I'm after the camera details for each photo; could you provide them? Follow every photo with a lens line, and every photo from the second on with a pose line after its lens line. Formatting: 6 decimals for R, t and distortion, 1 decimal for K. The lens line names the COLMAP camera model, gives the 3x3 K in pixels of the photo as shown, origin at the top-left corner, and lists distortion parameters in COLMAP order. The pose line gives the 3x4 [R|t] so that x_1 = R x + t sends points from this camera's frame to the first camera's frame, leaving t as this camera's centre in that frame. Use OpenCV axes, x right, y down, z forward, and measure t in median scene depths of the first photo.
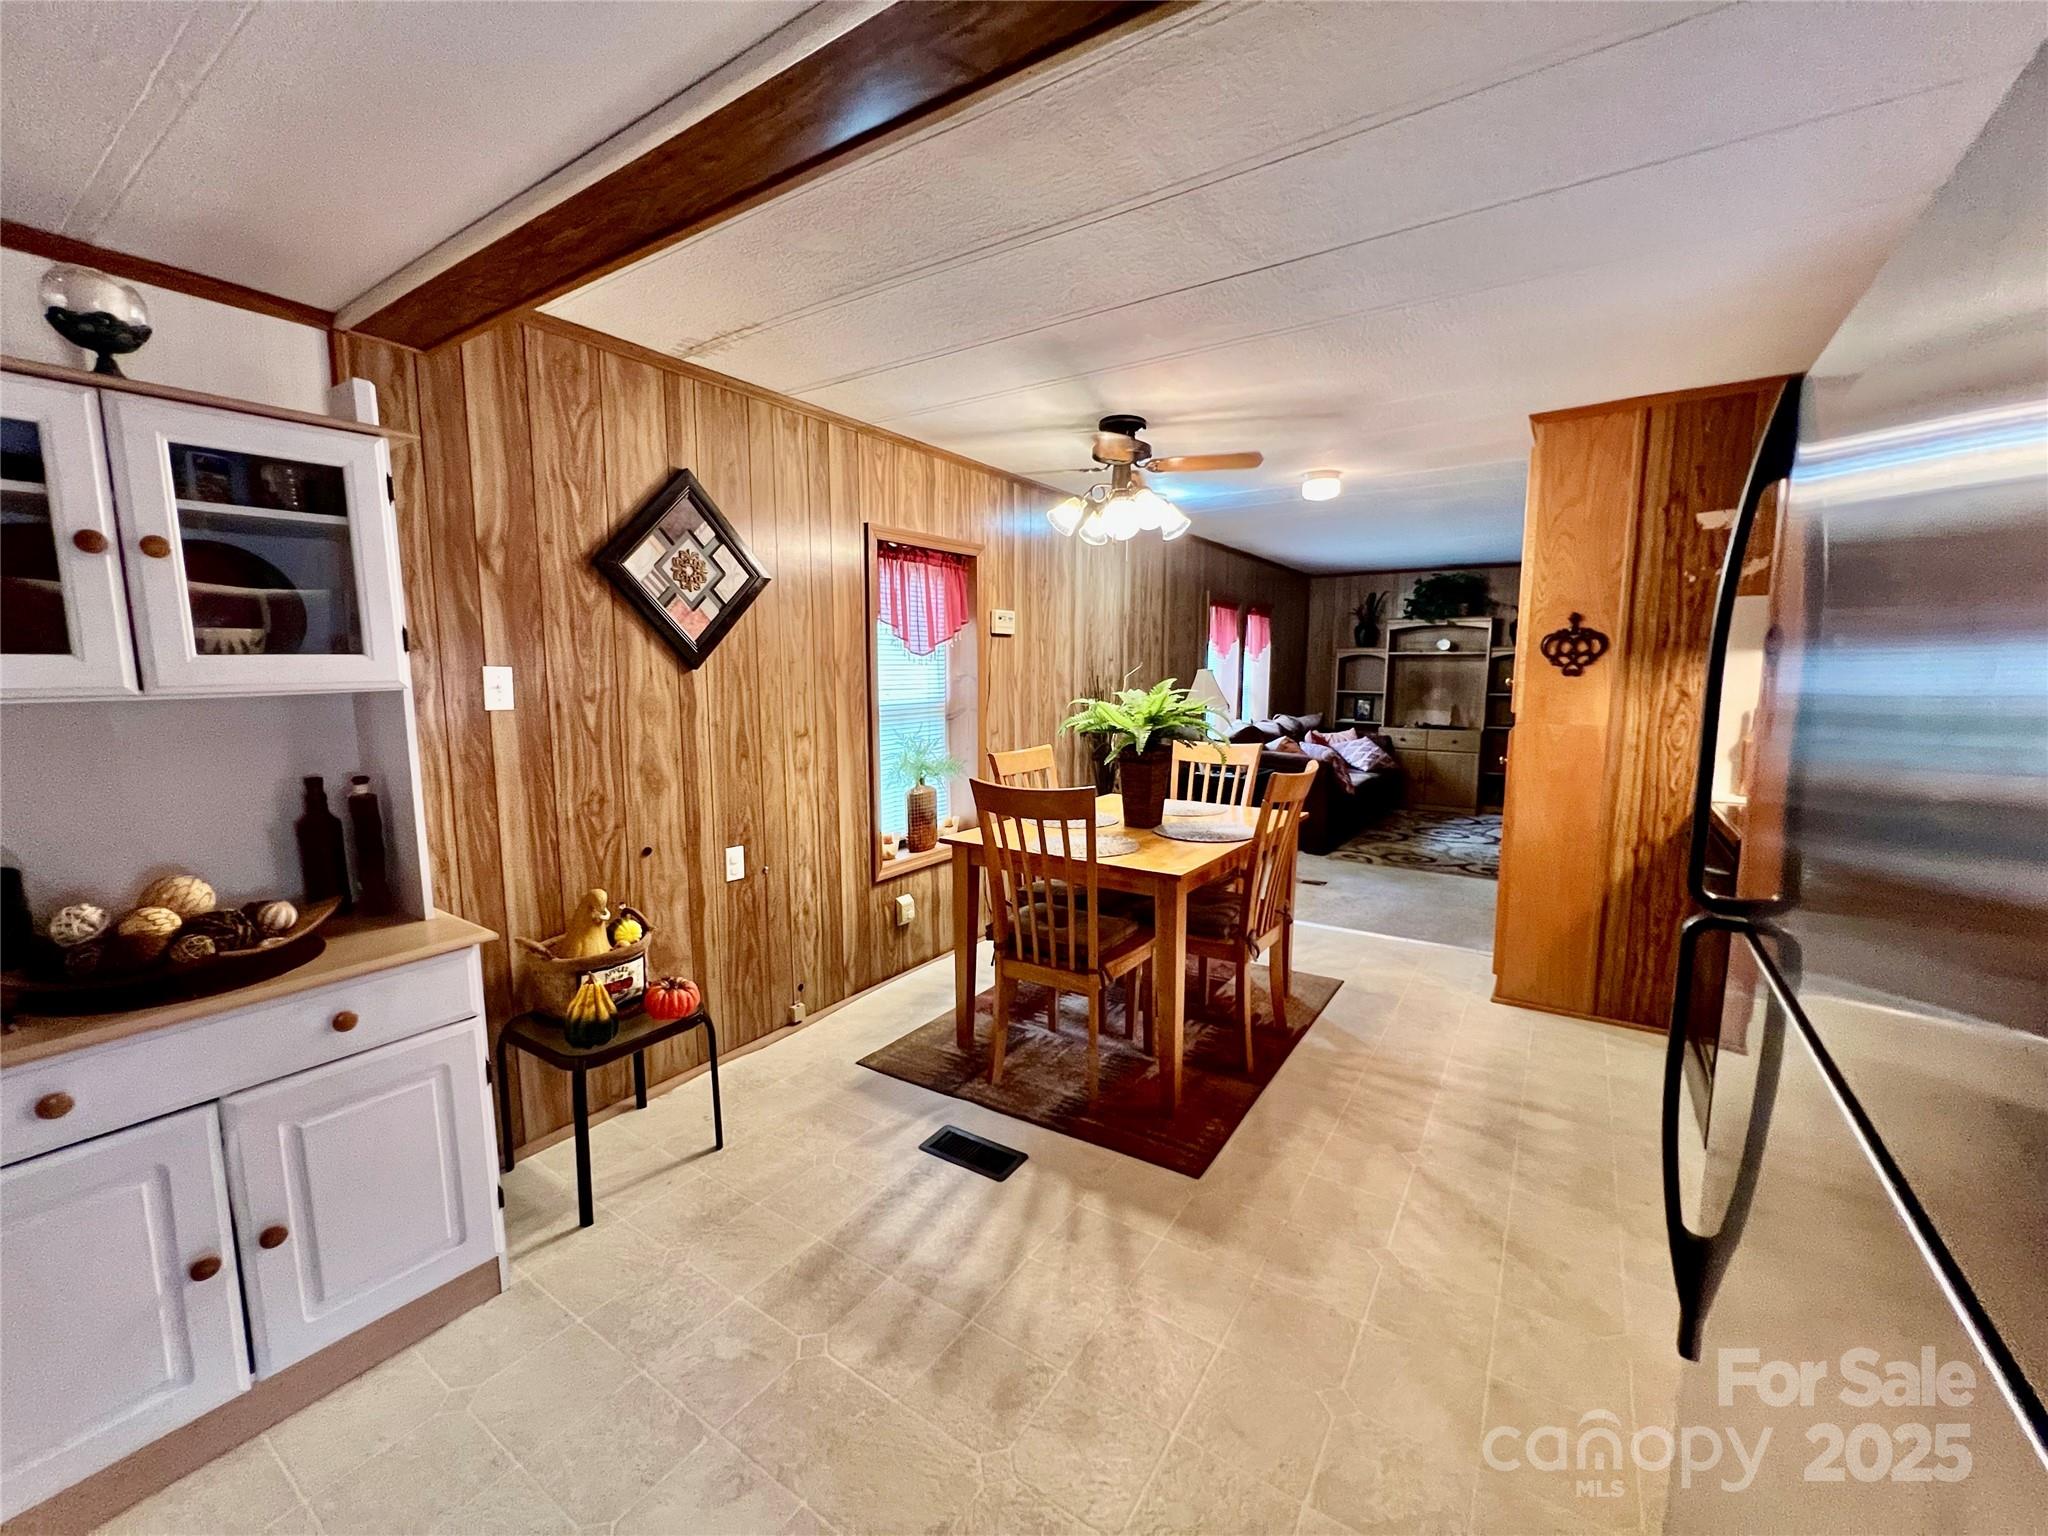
lens RADIAL K [[821.6, 0, 1025.1], [0, 821.6, 767.6], [0, 0, 1]] dist [-0.005343, 0.001494]
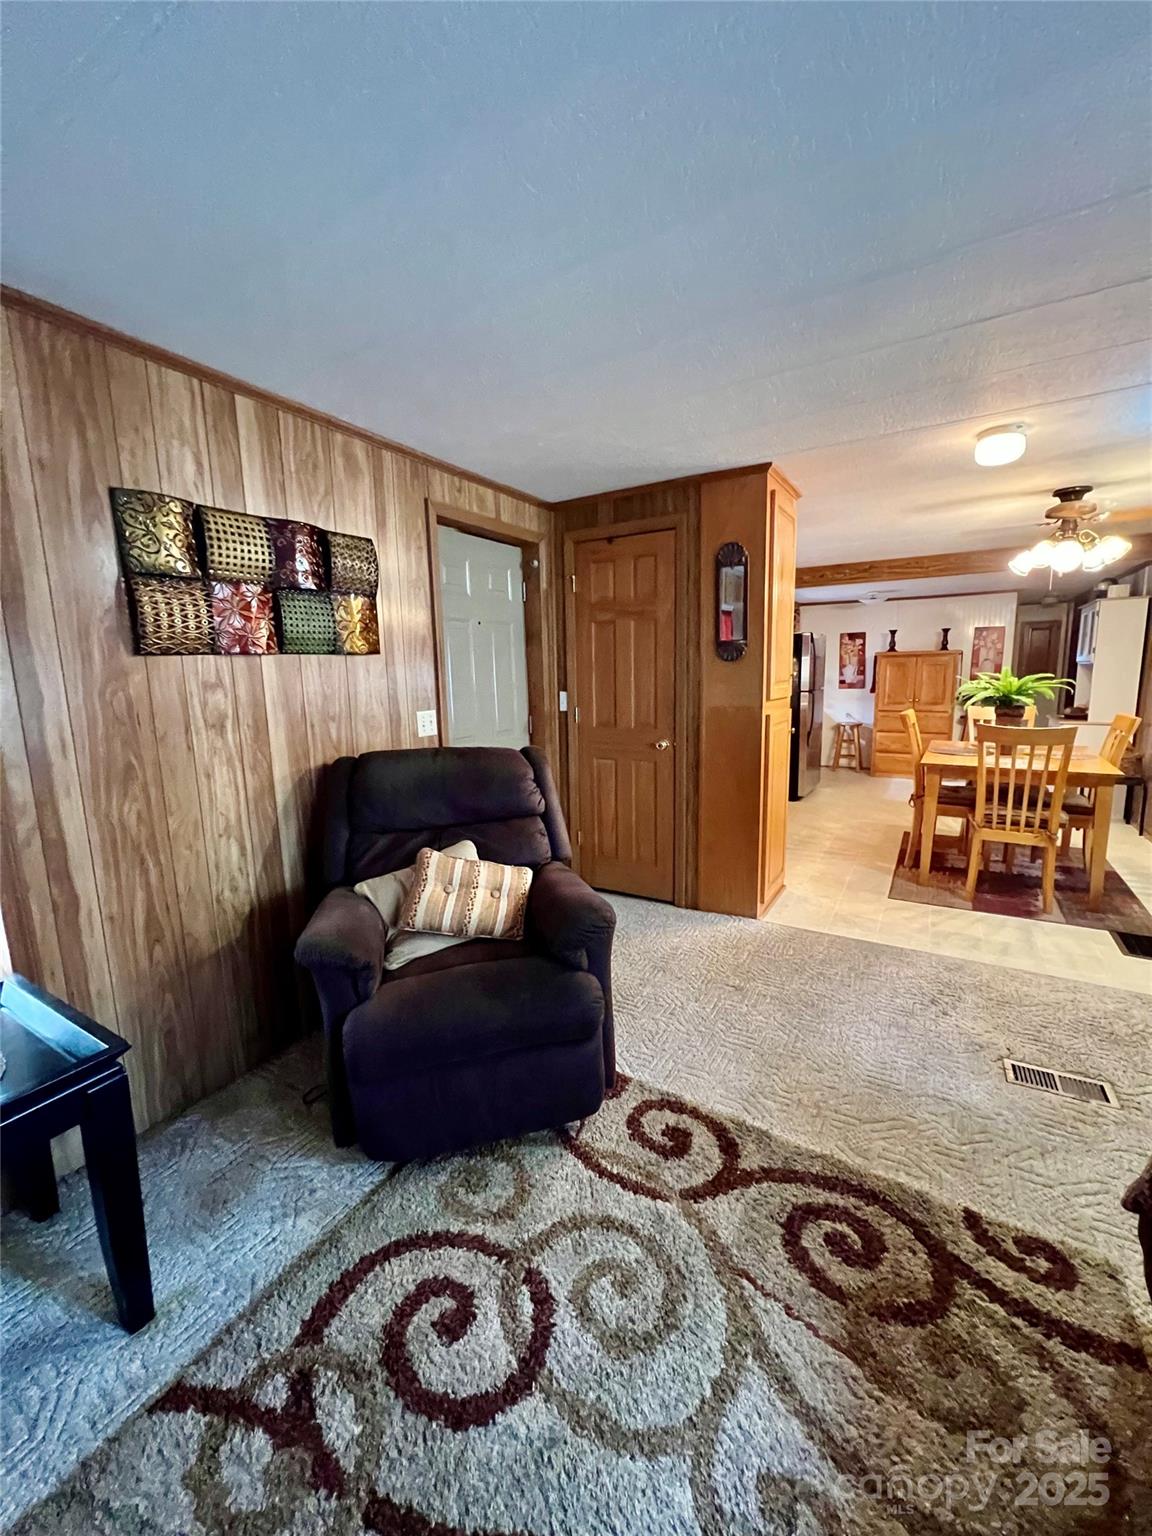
lens RADIAL K [[616.2, 0, 577.5], [0, 616.2, 768.7], [0, 0, 1]] dist [-0.005343, 0.001494]
pose [[-0.998137, 0.031986, -0.051964, 1.097165], [0.016132, 0.959624, 0.280823, -0.271462], [0.058849, 0.279461, -0.958352, 2.189403]]
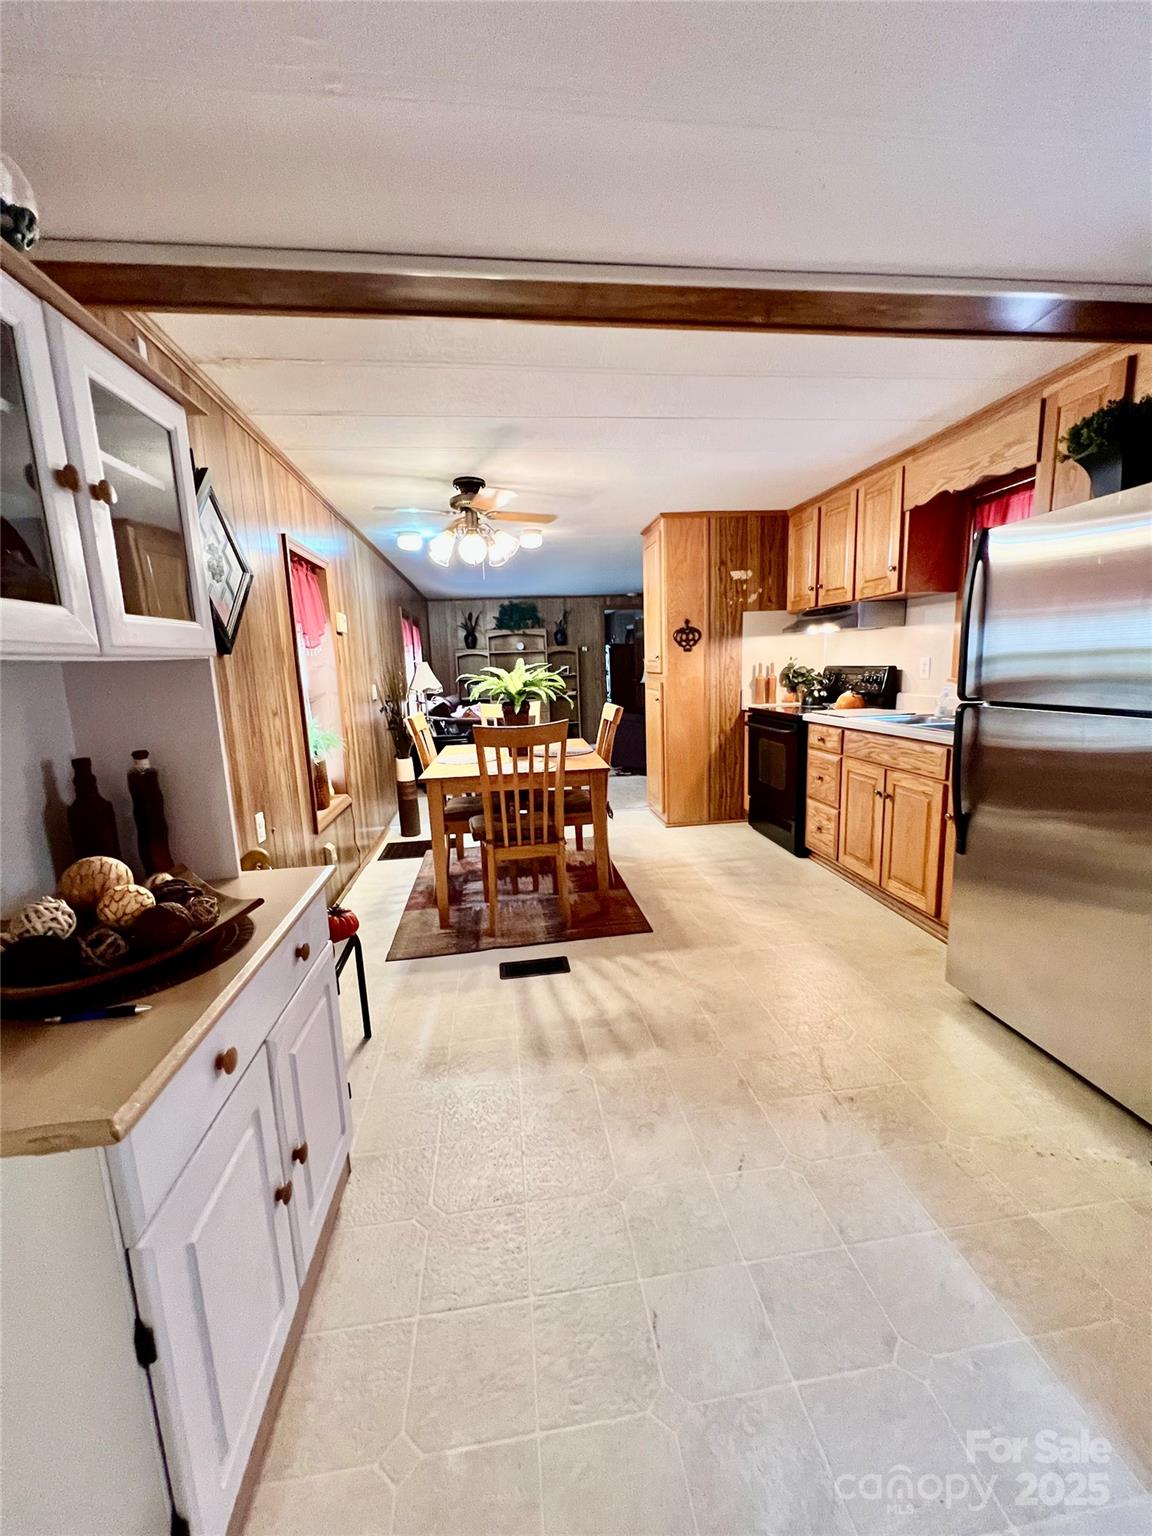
lens RADIAL K [[616.2, 0, 576.1], [0, 616.2, 768.9], [0, 0, 1]] dist [-0.005343, 0.001494]
pose [[0.752808, -0.139797, 0.643224, -0.521320], [0.119497, 0.989975, 0.075304, 0.022801], [-0.647303, 0.020174, 0.761966, 0.060627]]
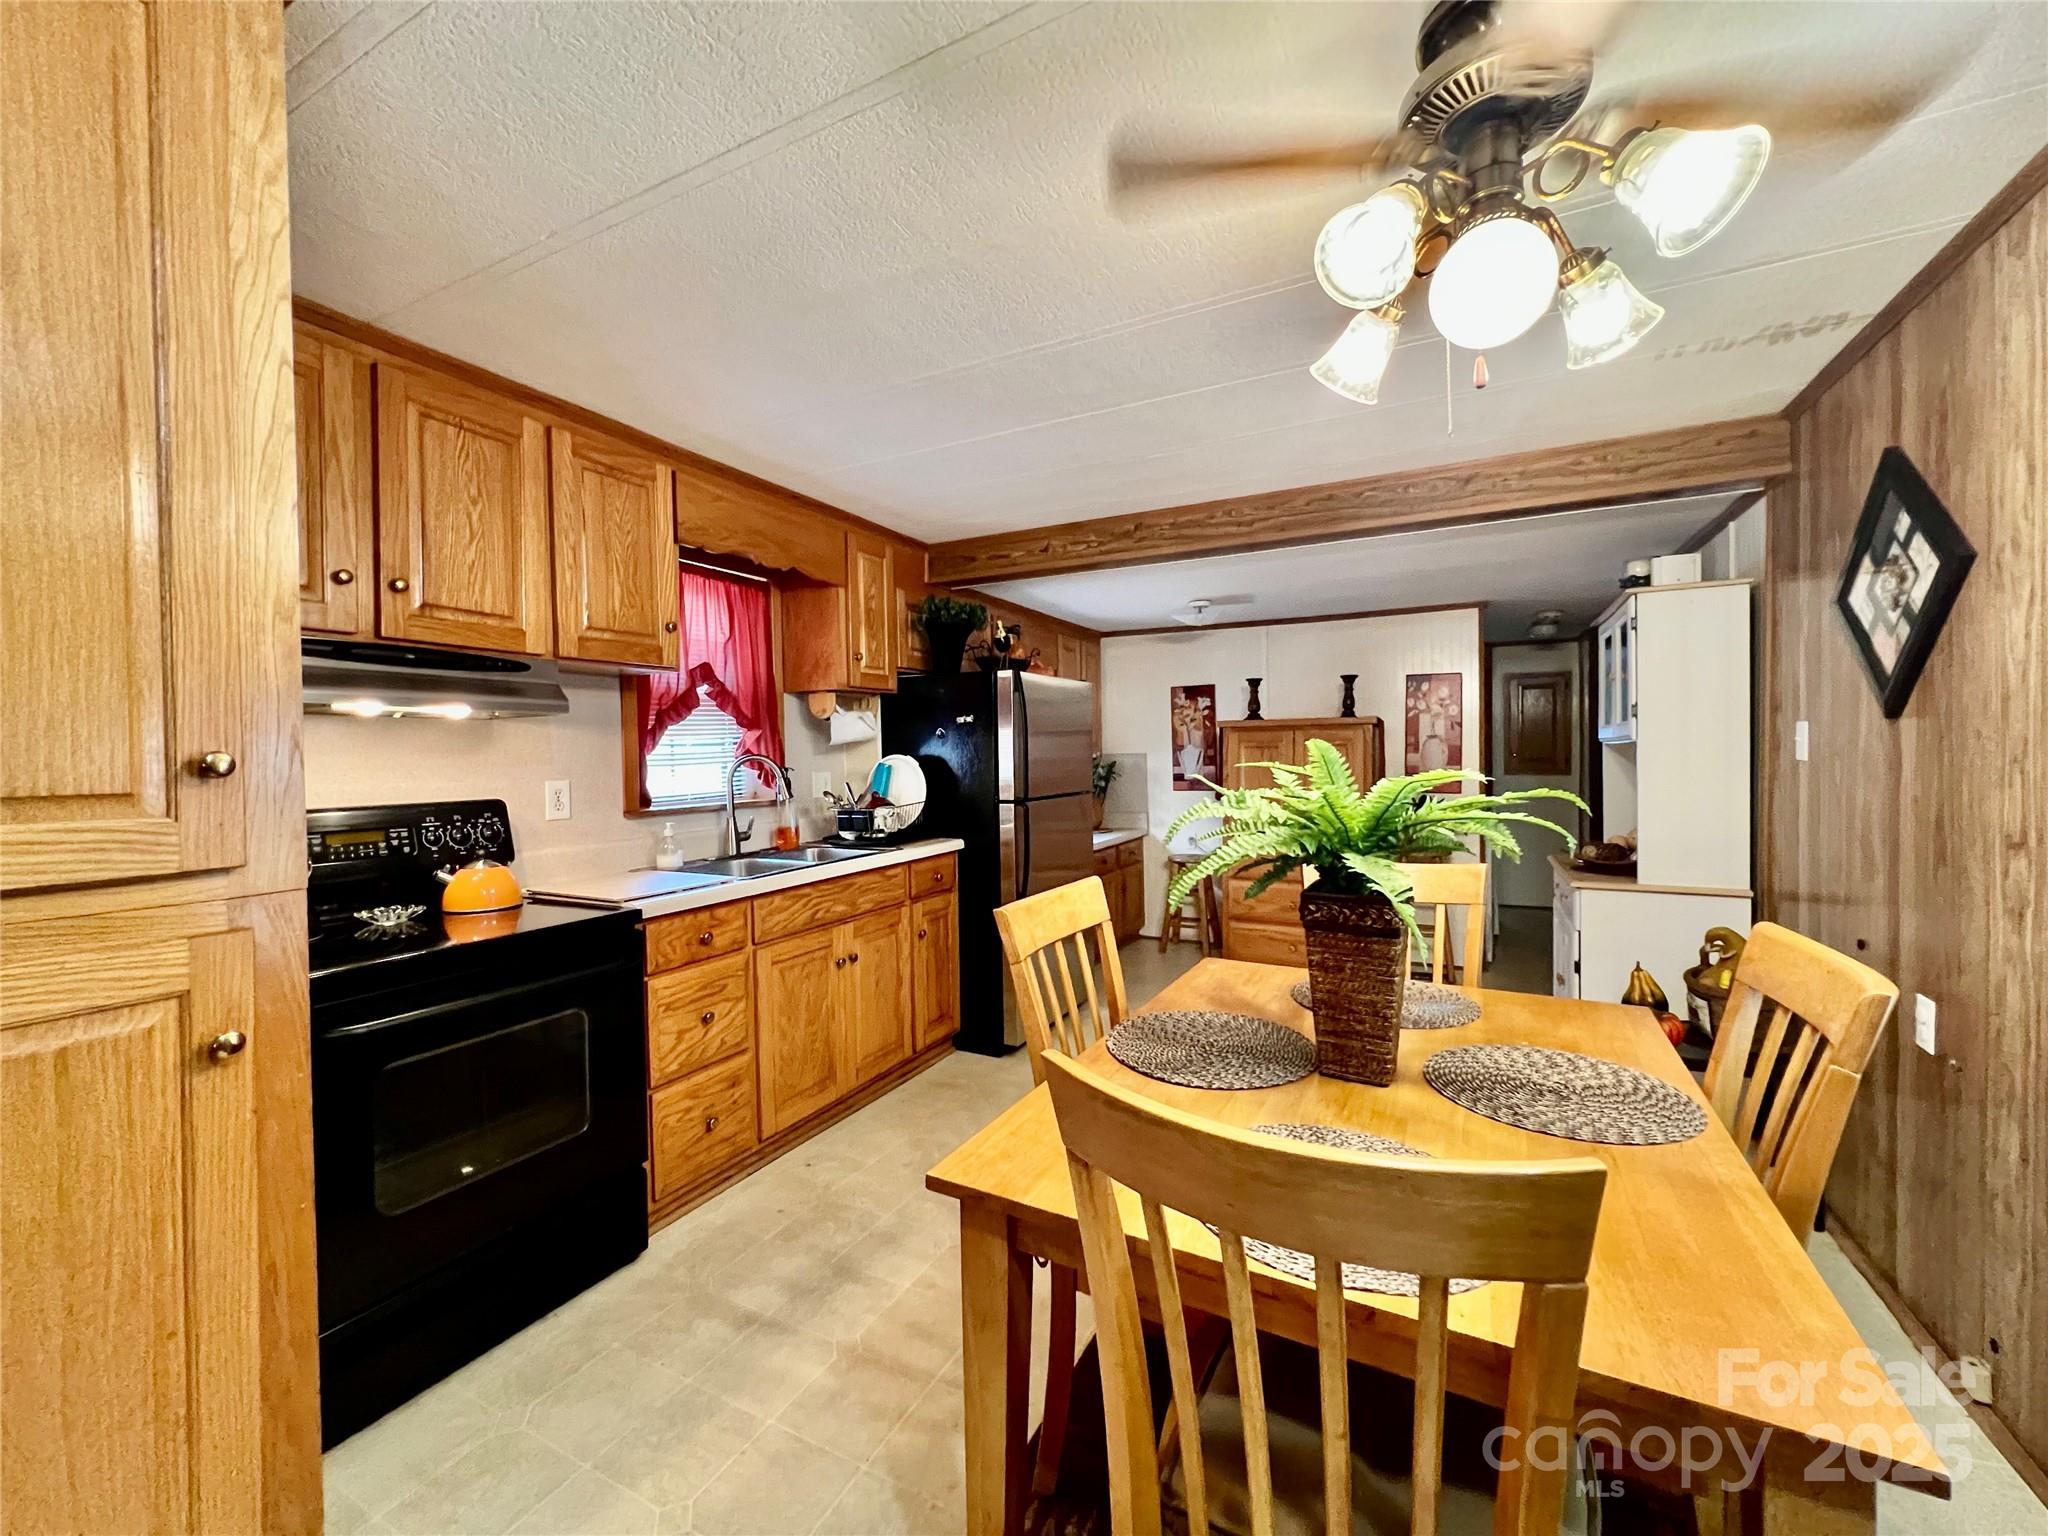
lens RADIAL K [[821.6, 0, 1026.1], [0, 821.6, 766.0], [0, 0, 1]] dist [-0.005343, 0.001494]
pose [[-0.993579, 0.015621, -0.112061, 0.370718], [-0.000226, 0.990148, 0.140028, -0.154330], [0.113144, 0.139154, -0.983786, 1.406096]]
